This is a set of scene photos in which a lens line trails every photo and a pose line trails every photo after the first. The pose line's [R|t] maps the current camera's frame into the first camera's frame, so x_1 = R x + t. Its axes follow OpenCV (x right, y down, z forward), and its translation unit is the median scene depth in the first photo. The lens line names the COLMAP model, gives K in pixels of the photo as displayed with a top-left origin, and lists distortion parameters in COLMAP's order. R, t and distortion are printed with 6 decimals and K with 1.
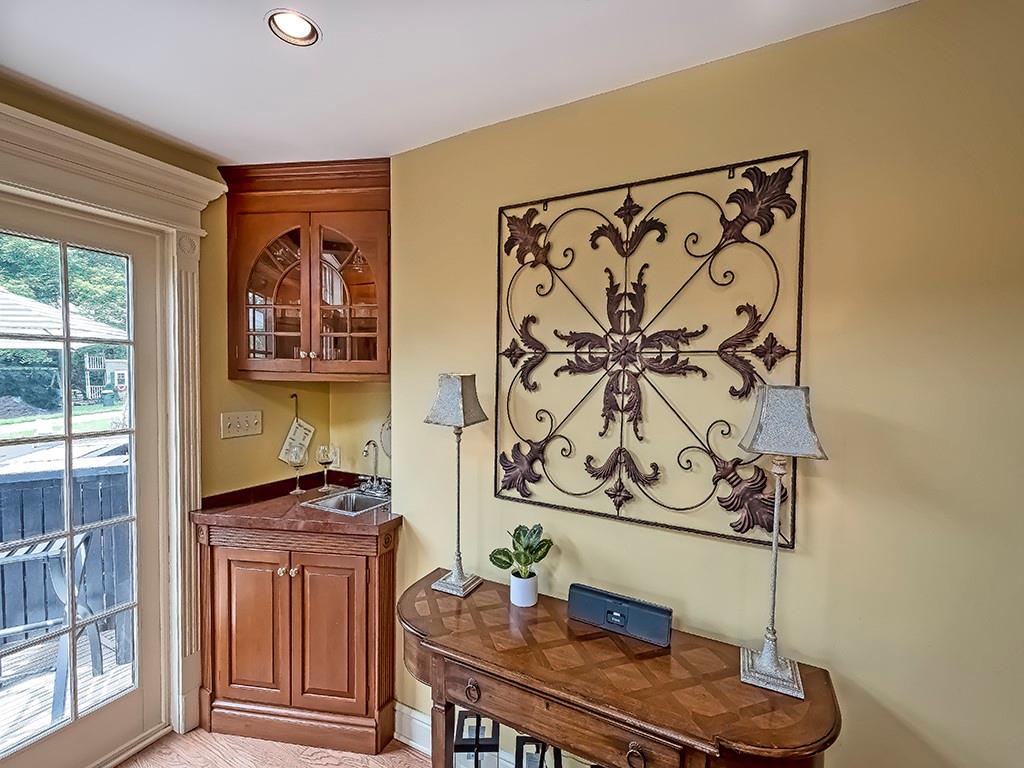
lens RADIAL K [[442.8, 0, 512.0], [0, 442.8, 384.0], [0, 0, 1]] dist [0.001324, 0.000165]
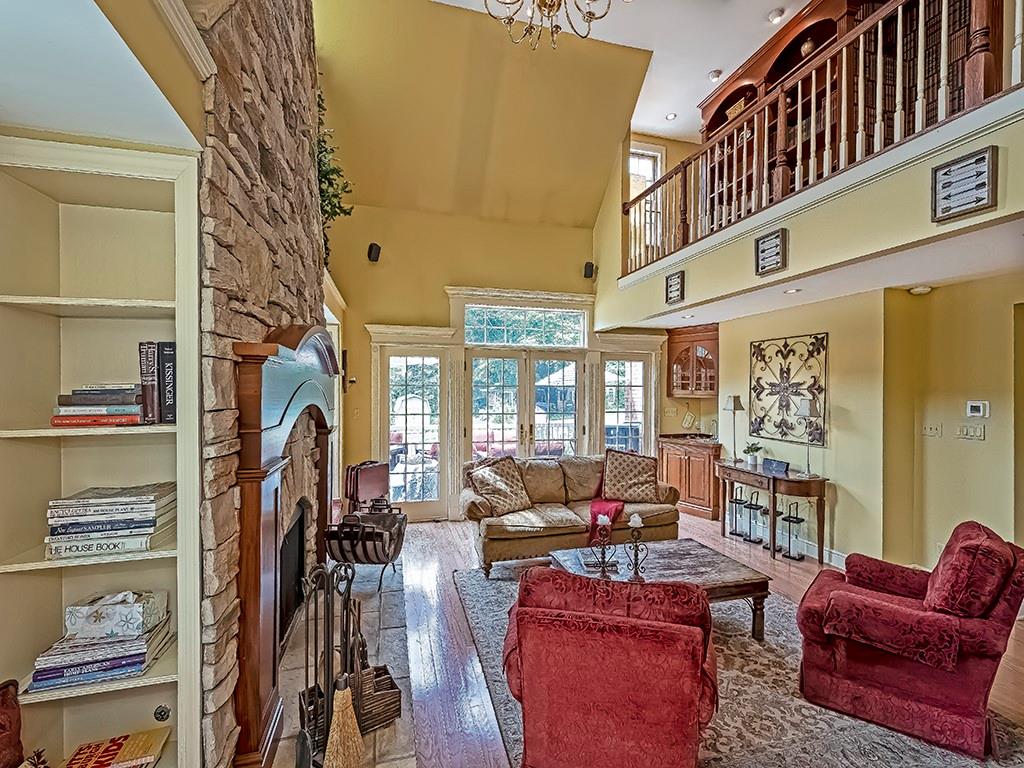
lens RADIAL K [[458.6, 0, 514.7], [0, 458.6, 394.3], [0, 0, 1]] dist [-0.000269, -0.000025]
pose [[0.682072, 0.000645, -0.731284, 1.292547], [-0.014497, 0.999815, -0.012639, 0.036507], [0.731141, 0.019222, 0.681956, -2.594717]]
